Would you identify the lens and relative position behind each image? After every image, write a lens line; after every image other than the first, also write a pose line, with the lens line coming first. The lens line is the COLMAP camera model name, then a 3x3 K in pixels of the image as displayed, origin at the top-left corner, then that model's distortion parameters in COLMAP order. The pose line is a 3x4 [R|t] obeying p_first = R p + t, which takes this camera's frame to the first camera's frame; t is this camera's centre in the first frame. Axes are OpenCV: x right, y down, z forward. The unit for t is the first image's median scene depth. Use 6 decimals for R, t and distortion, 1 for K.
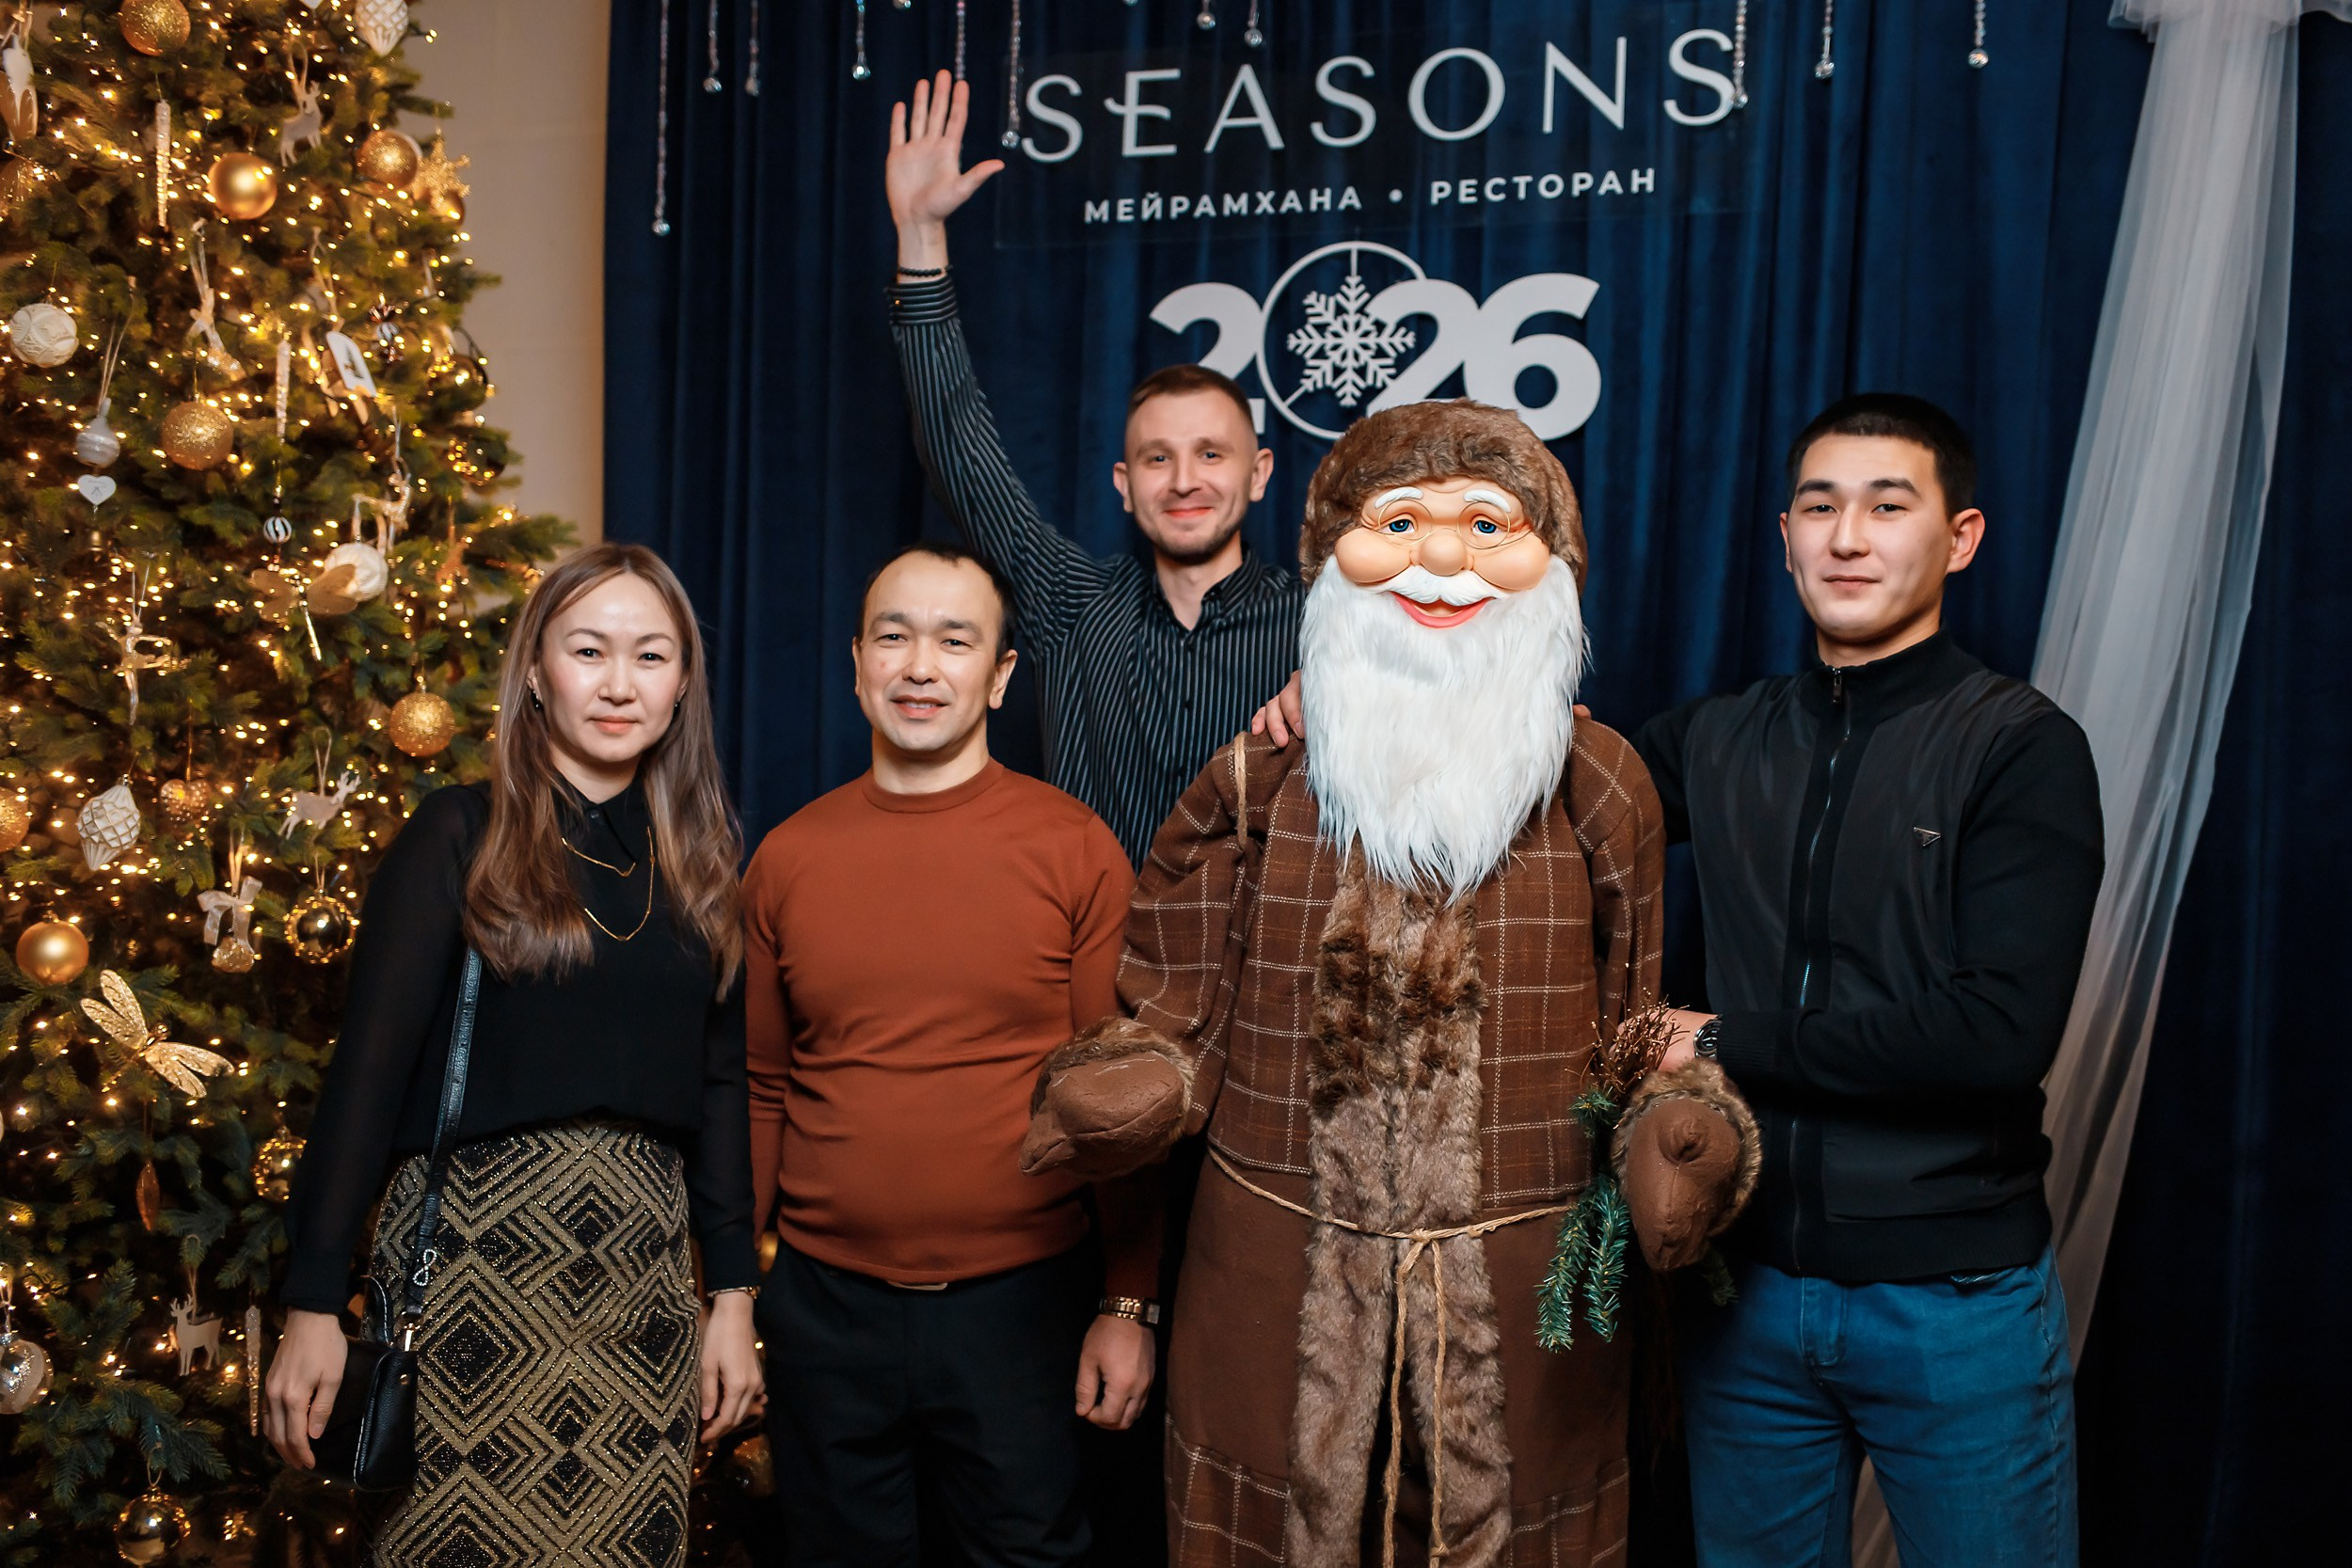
lens RADIAL K [[2282.5, 0, 1160.9], [0, 2282.5, 776.5], [0, 0, 1]] dist [-0.049526, 0.000000]
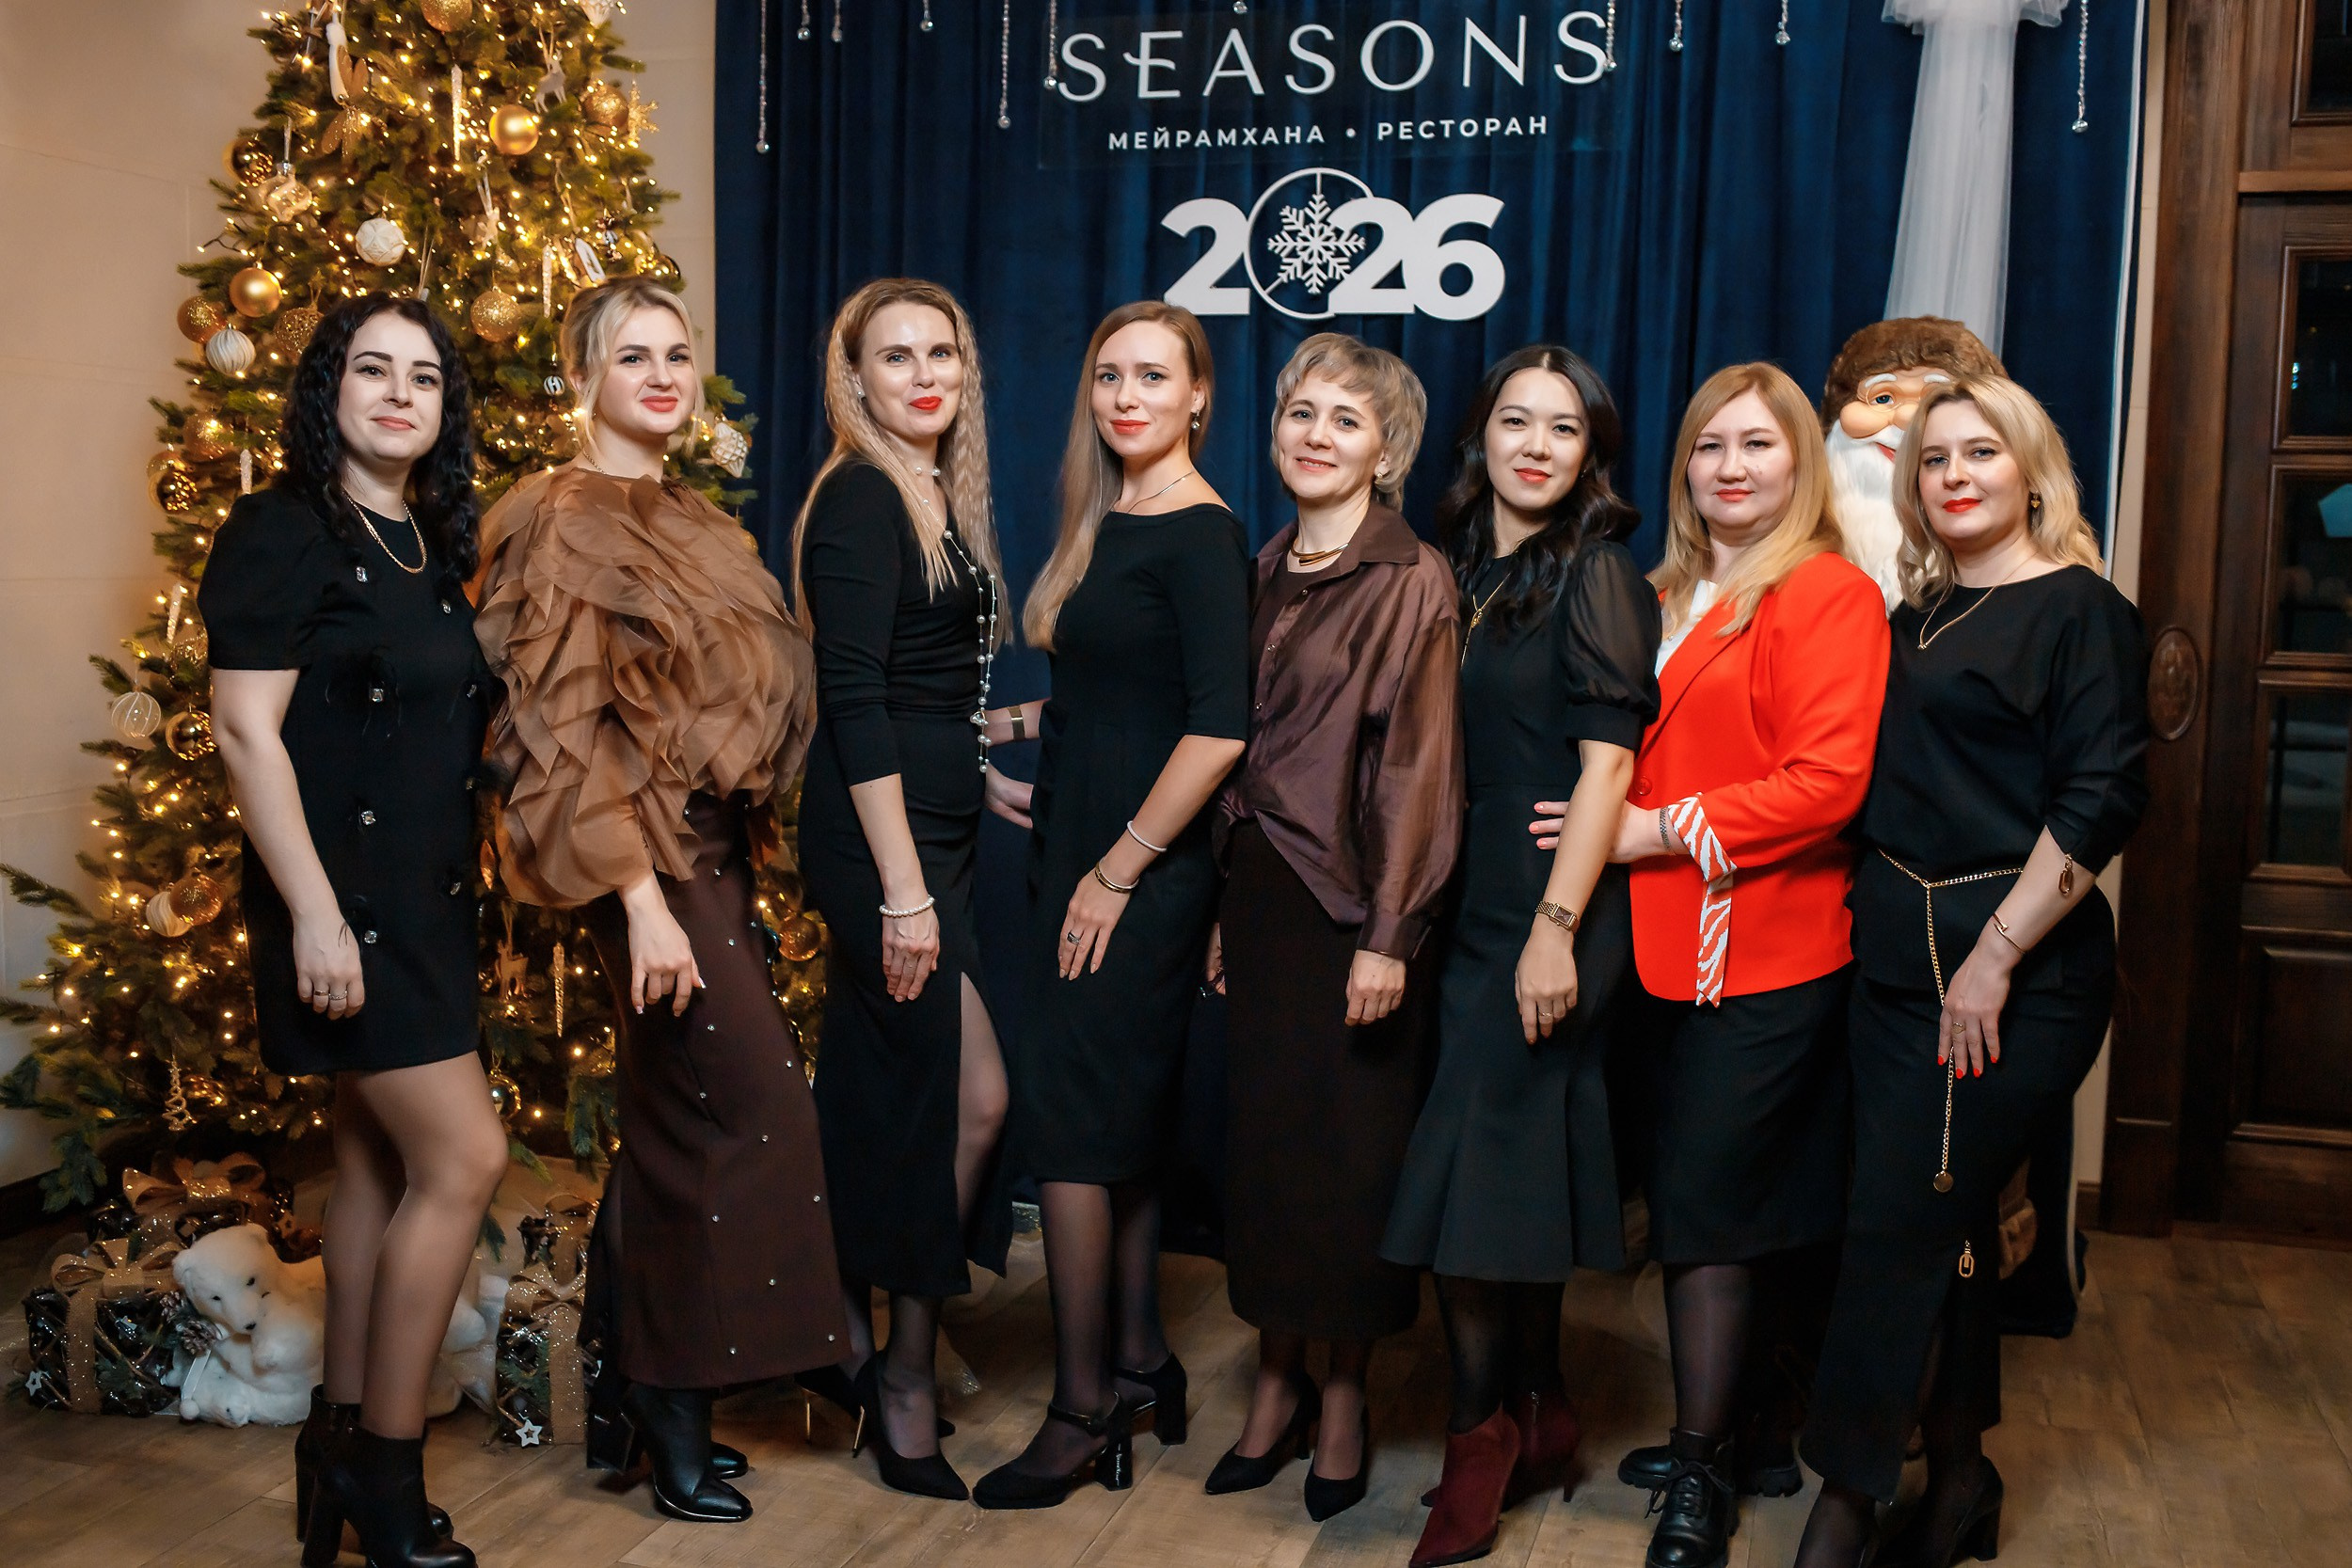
lens RADIAL K [[2282.5, 0, 1142.9], [0, 2282.5, 777.2], [0, 0, 1]] dist [-0.049526, 0.000000]
pose [[0.998751, -0.007717, 0.049369, -0.084018], [0.004887, 0.998351, 0.057191, 0.040762], [-0.049729, -0.056879, 0.997142, -0.324376]]
